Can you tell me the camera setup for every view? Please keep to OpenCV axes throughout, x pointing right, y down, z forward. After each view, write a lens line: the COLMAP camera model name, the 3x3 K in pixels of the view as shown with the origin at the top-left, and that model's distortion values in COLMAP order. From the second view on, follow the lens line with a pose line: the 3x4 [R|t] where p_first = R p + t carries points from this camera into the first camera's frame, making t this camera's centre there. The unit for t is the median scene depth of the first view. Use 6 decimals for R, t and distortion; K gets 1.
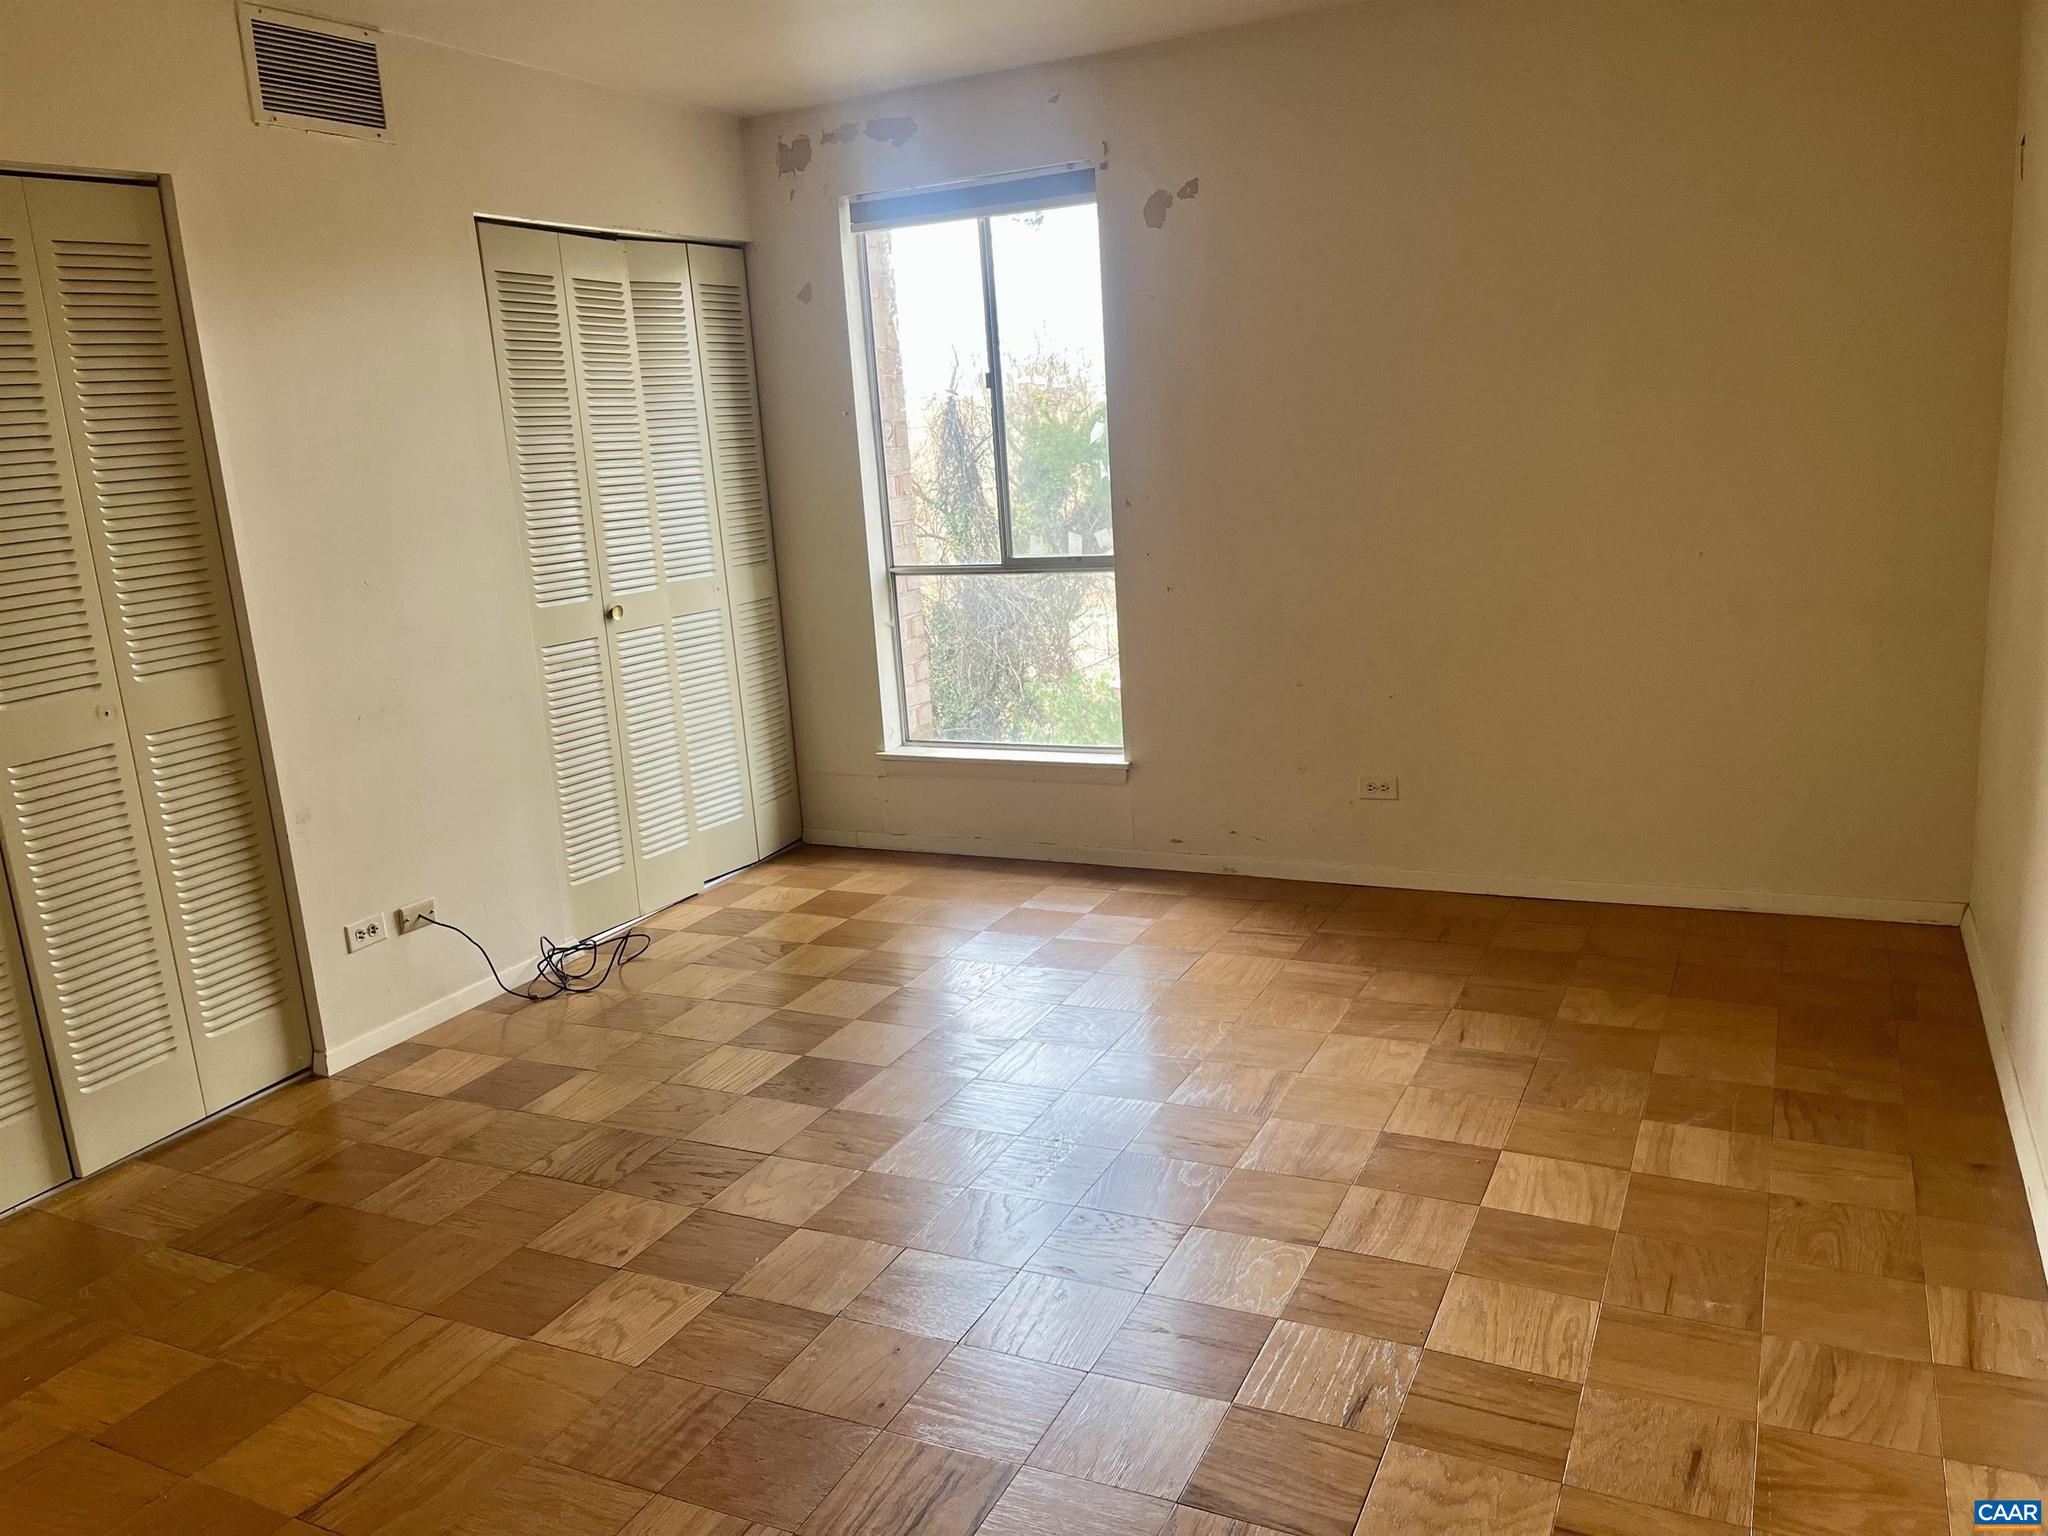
lens RADIAL K [[1566.0, 0, 1024.0], [0, 1566.0, 768.0], [0, 0, 1]] dist [-0.003124, -0.008891]
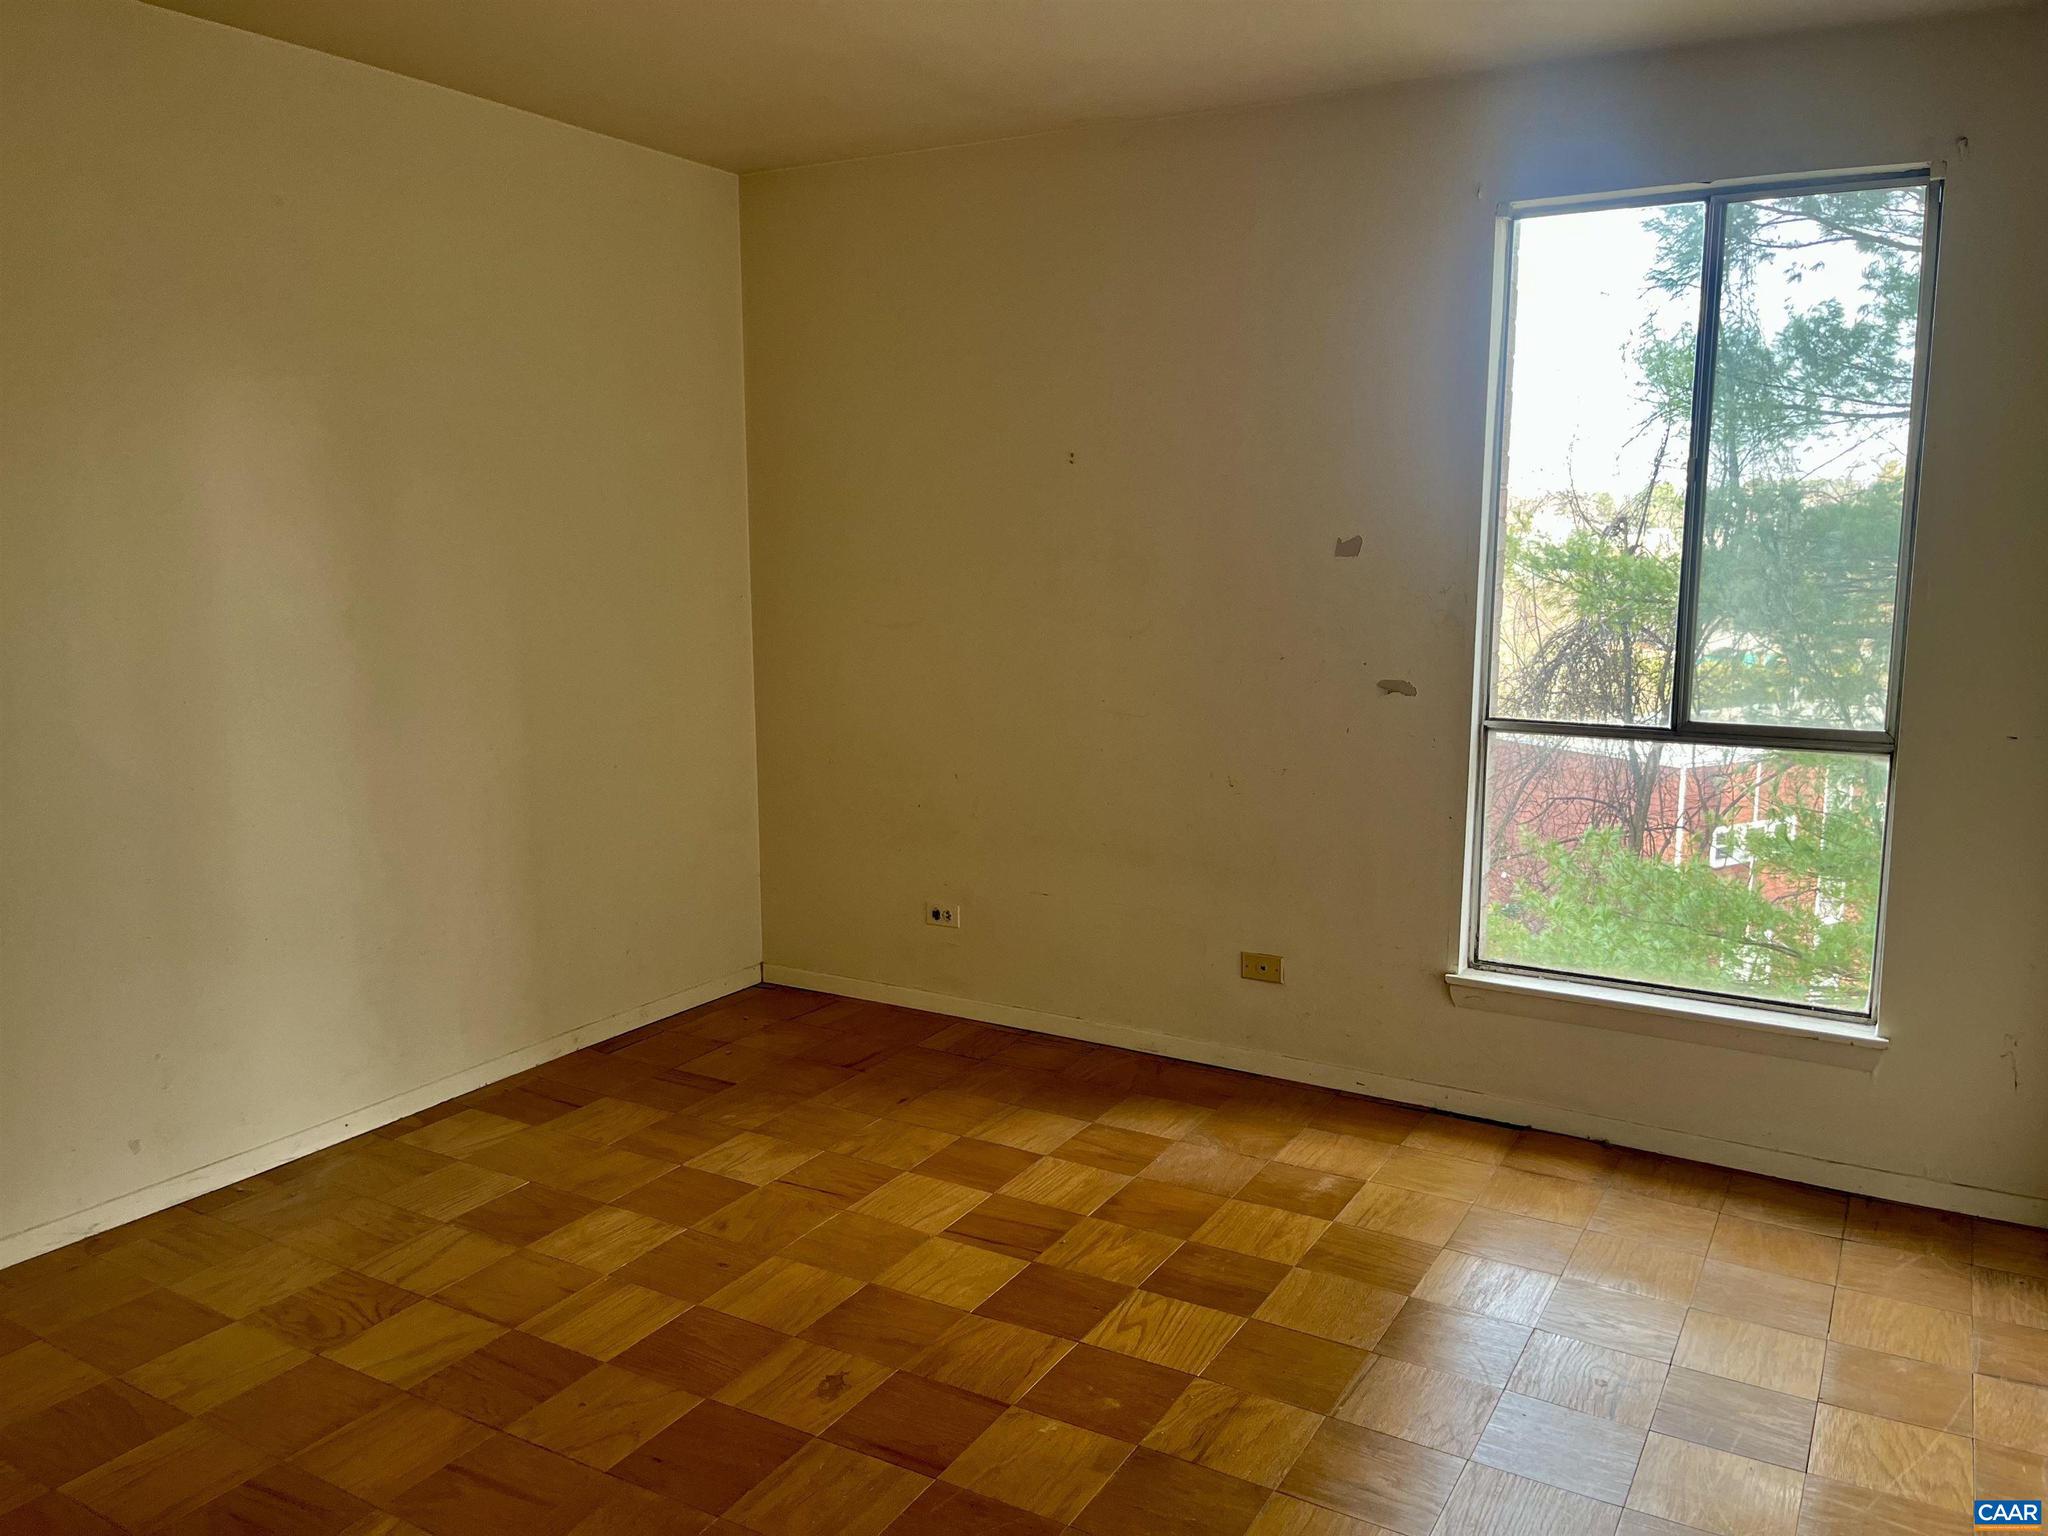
lens RADIAL K [[1566.0, 0, 1024.0], [0, 1566.0, 768.0], [0, 0, 1]] dist [-0.003124, -0.008891]
pose [[0.995683, 0.077645, -0.050856, -0.260978], [-0.081391, 0.993760, -0.076263, -0.035870], [0.044617, 0.080073, 0.995790, 0.296061]]
